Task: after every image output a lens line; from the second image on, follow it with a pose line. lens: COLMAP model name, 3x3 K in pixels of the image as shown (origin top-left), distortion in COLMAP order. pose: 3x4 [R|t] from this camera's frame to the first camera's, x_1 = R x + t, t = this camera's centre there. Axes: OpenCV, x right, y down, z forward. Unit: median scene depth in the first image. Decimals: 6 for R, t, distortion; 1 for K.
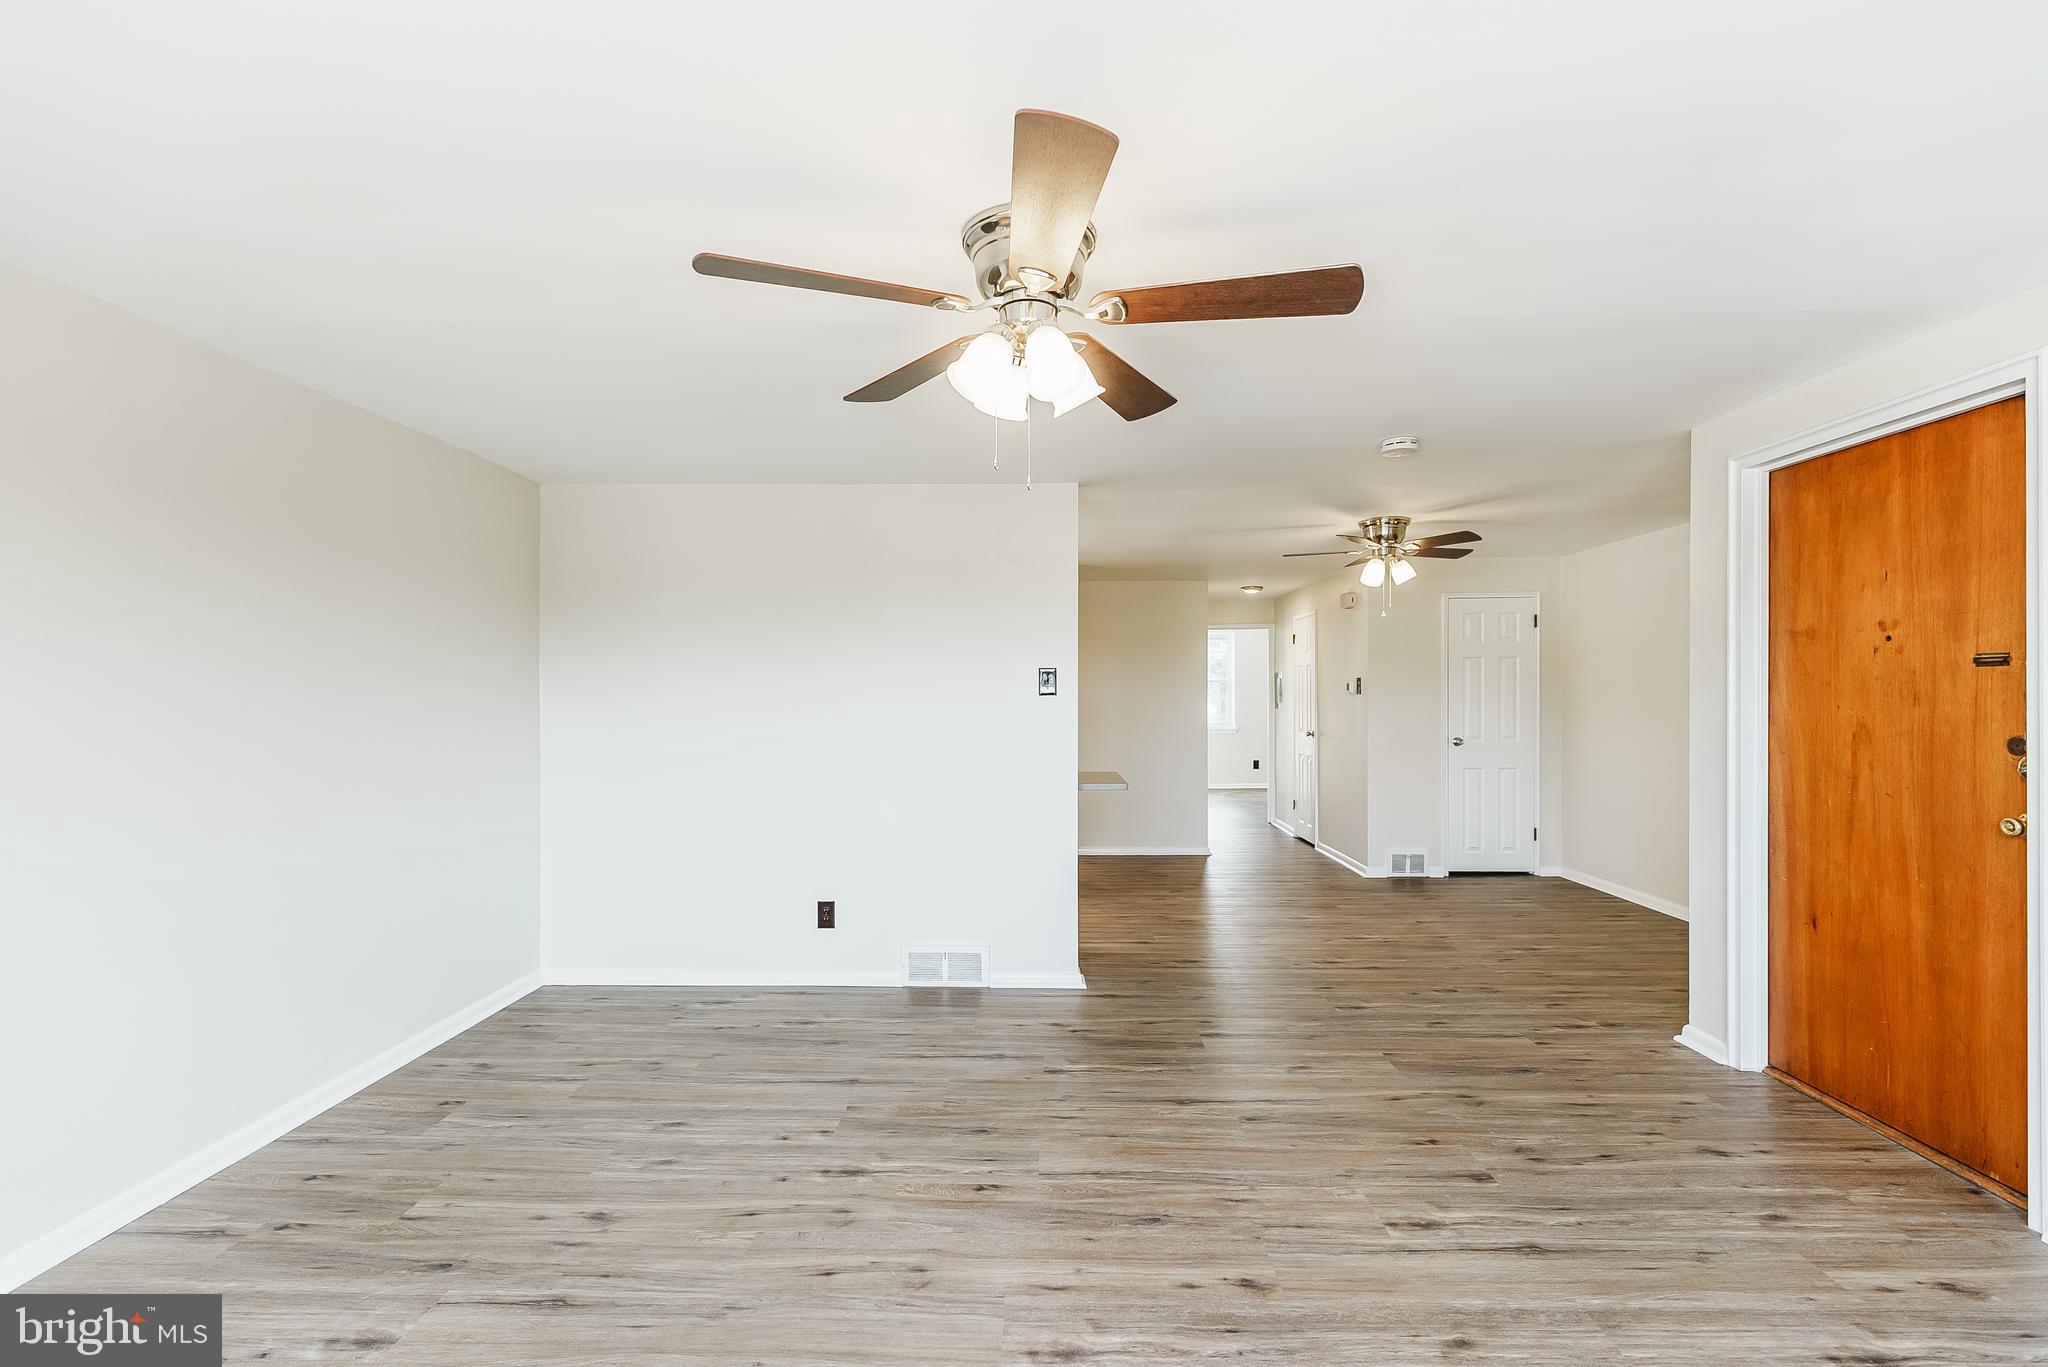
lens RADIAL K [[937.6, 0, 1021.4], [0, 937.6, 691.0], [0, 0, 1]] dist [0.000684, 0.000063]
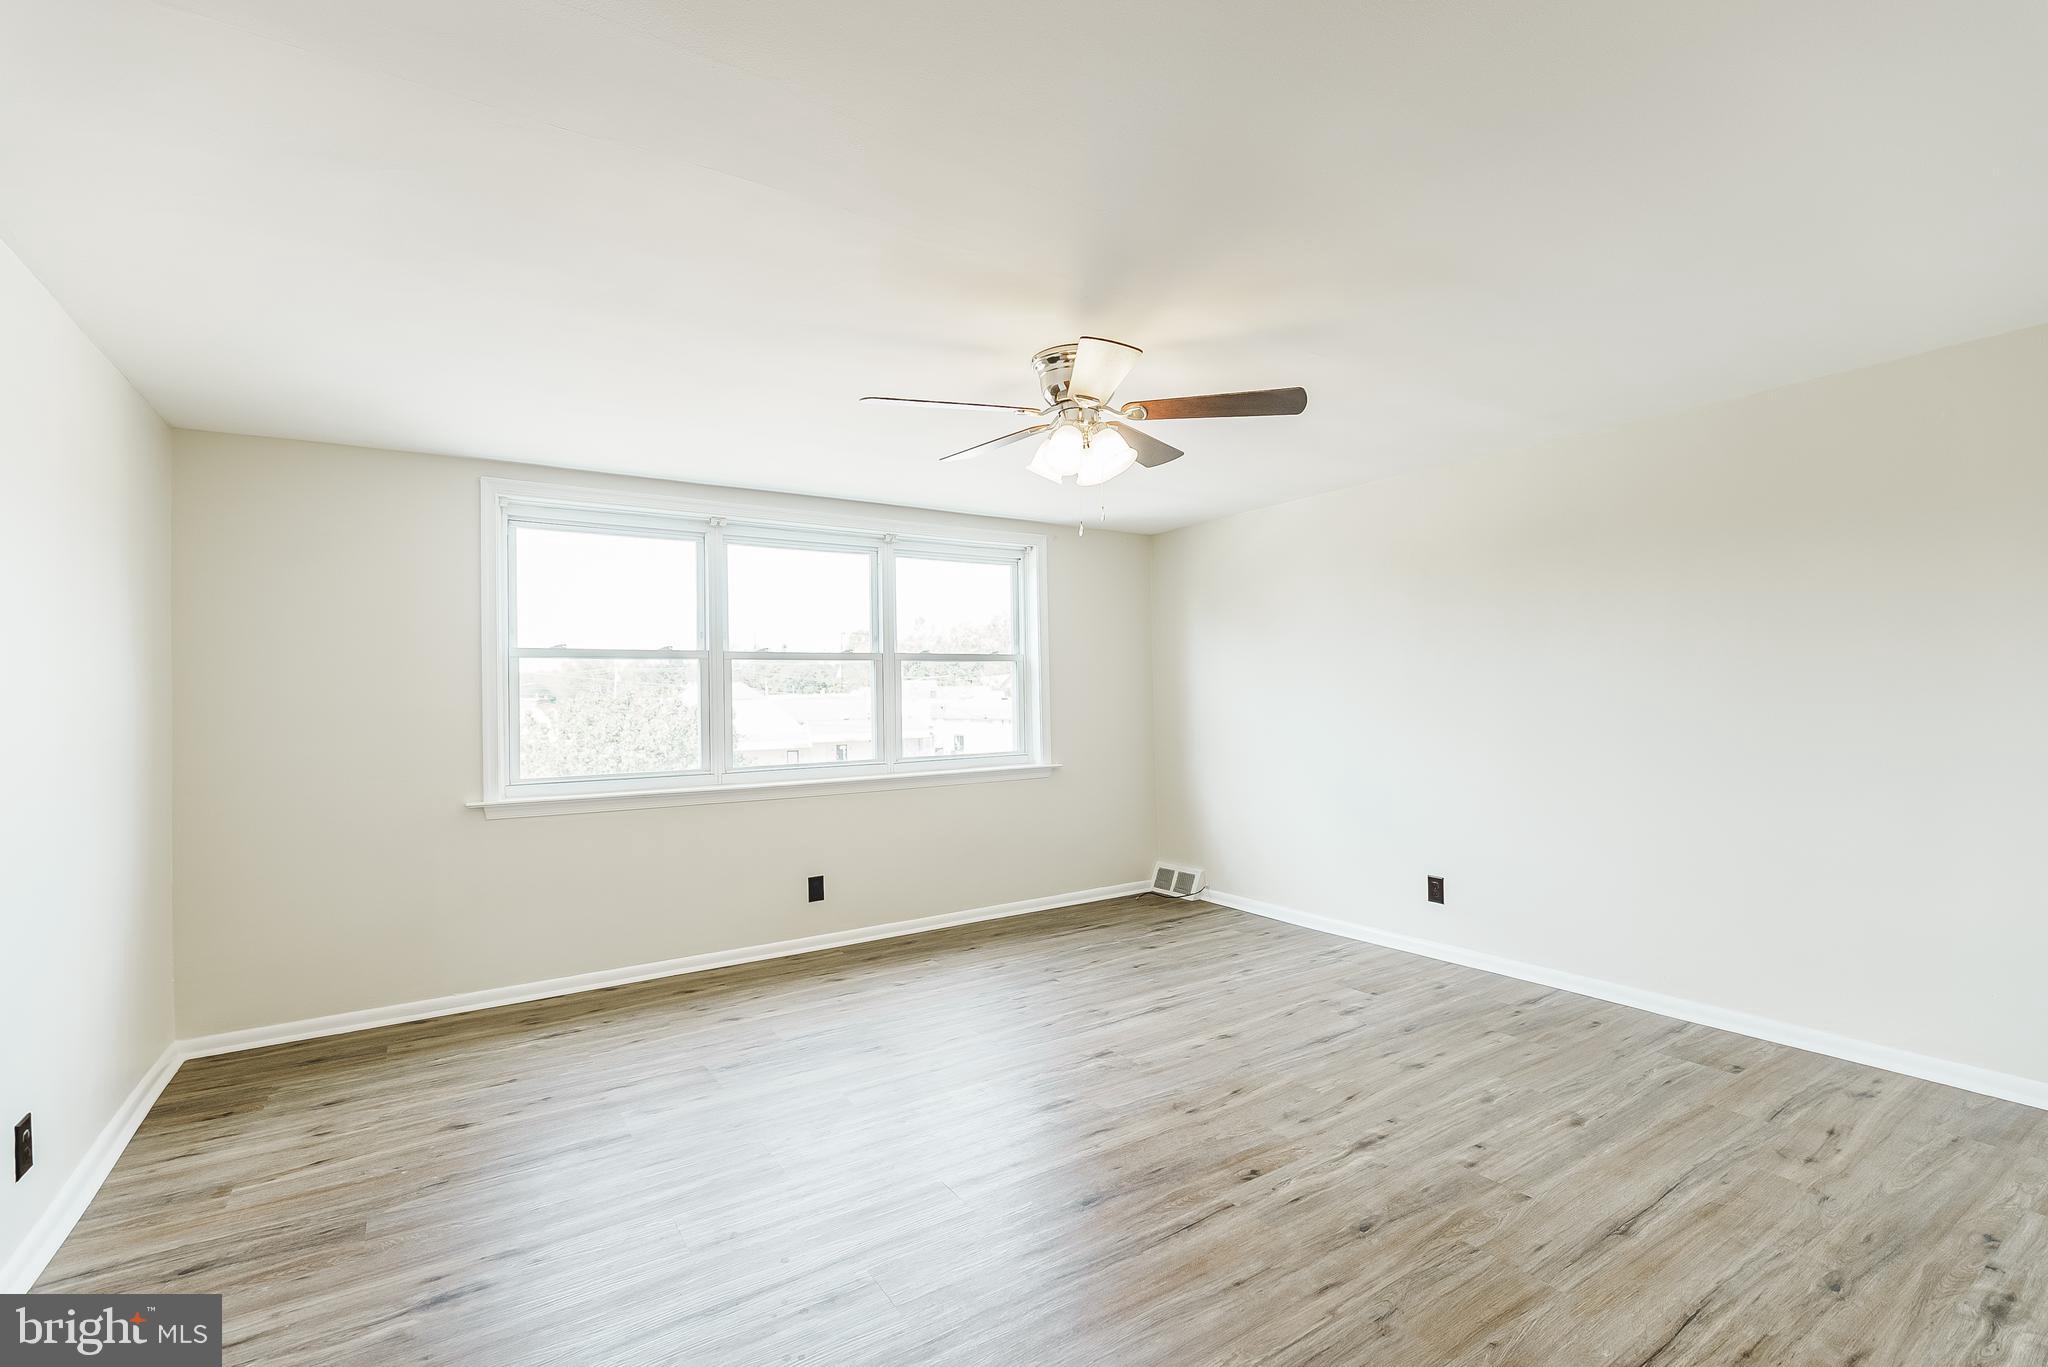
lens RADIAL K [[937.6, 0, 1022.8], [0, 937.6, 686.3], [0, 0, 1]] dist [0.000684, 0.000063]
pose [[-0.823405, 0.016390, -0.567218, 0.653007], [0.025753, 0.999632, -0.008499, 0.017463], [0.566870, -0.021606, -0.823524, 1.549762]]
